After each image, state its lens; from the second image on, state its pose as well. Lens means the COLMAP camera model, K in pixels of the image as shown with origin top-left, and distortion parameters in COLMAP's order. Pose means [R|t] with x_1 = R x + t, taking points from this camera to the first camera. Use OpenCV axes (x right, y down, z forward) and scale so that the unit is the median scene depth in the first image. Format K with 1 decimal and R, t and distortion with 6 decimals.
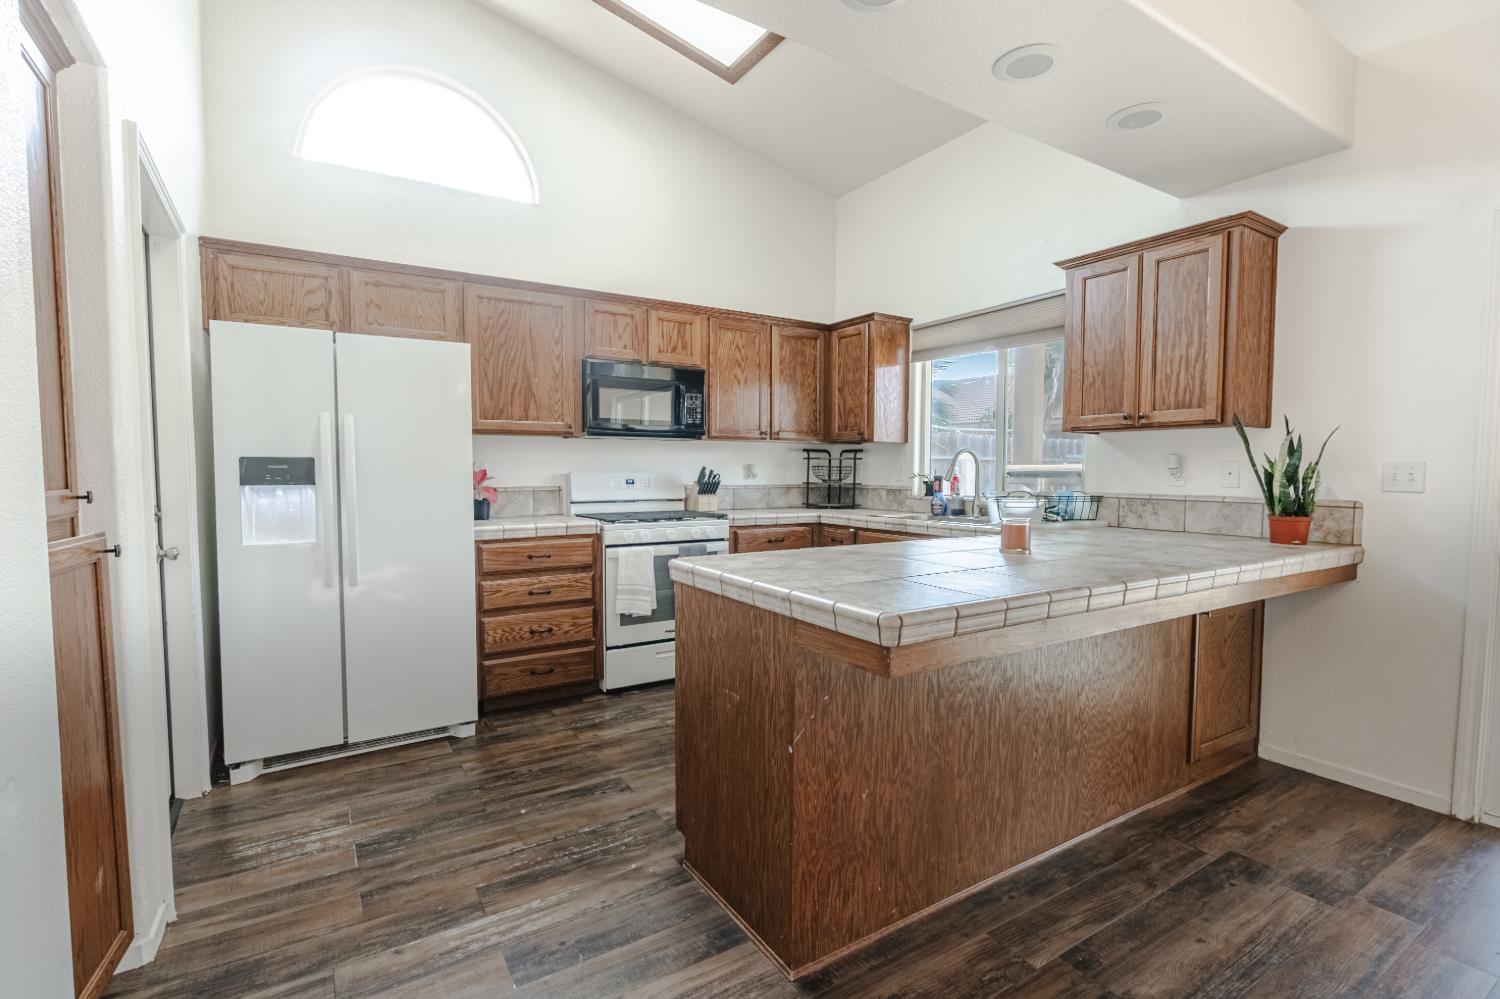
lens RADIAL K [[698.4, 0, 754.6], [0, 698.4, 501.3], [0, 0, 1]] dist [0.003322, -0.000074]
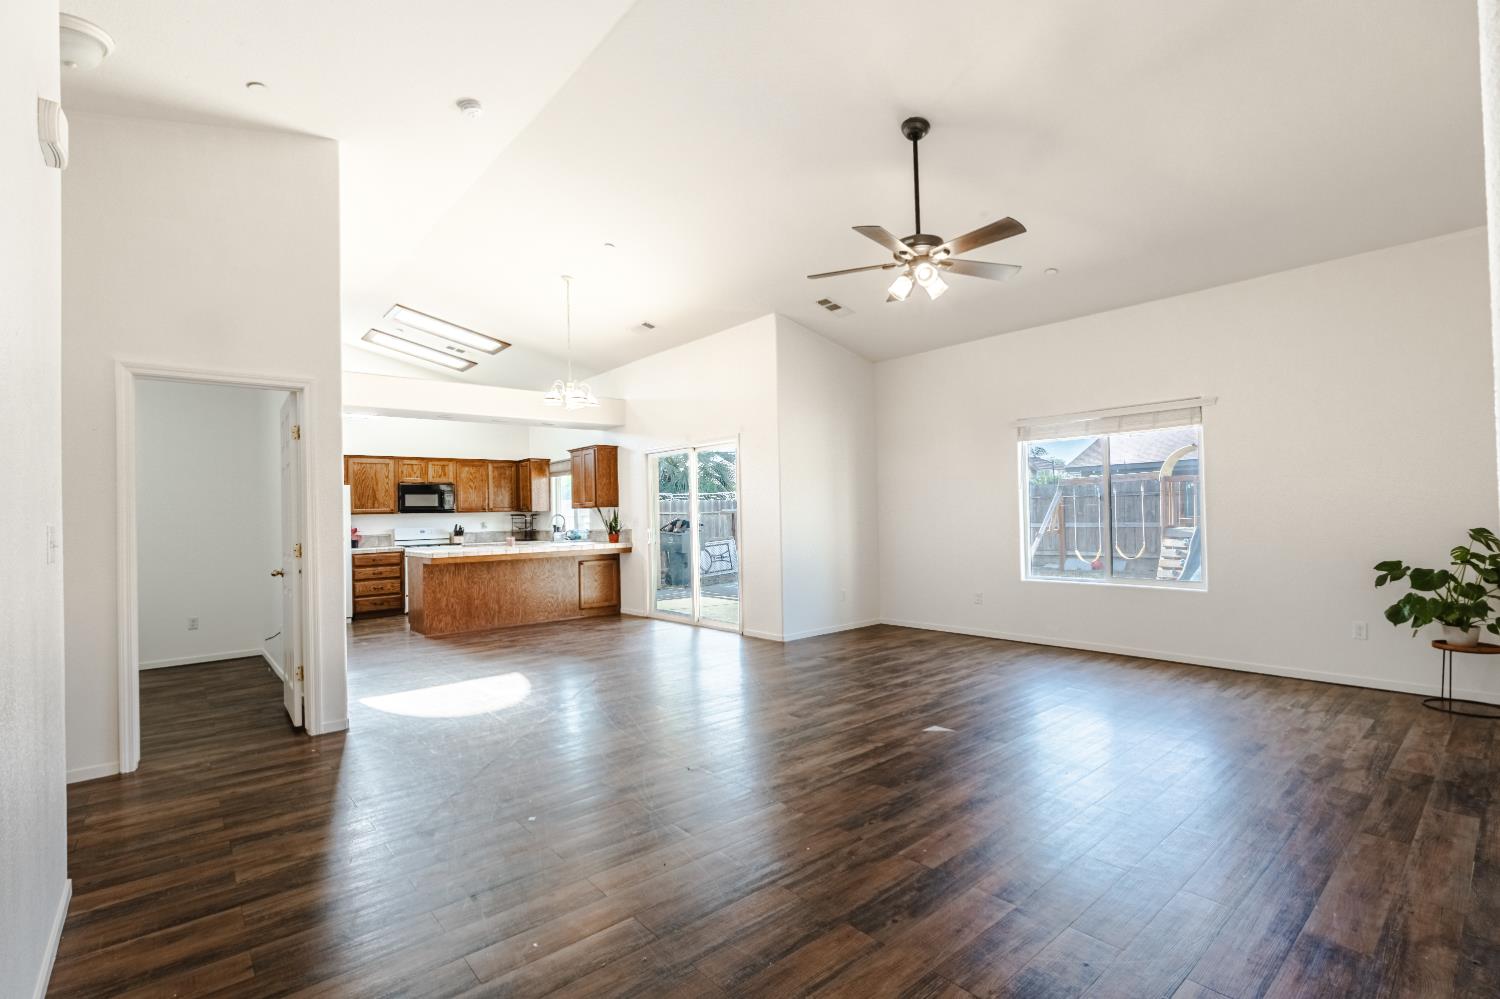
lens RADIAL K [[698.4, 0, 743.1], [0, 698.4, 502.0], [0, 0, 1]] dist [0.003322, -0.000074]
pose [[0.992879, -0.025602, 0.116345, 0.709835], [0.034514, 0.996568, -0.075241, 0.100049], [-0.114020, 0.078721, 0.990355, -1.670596]]
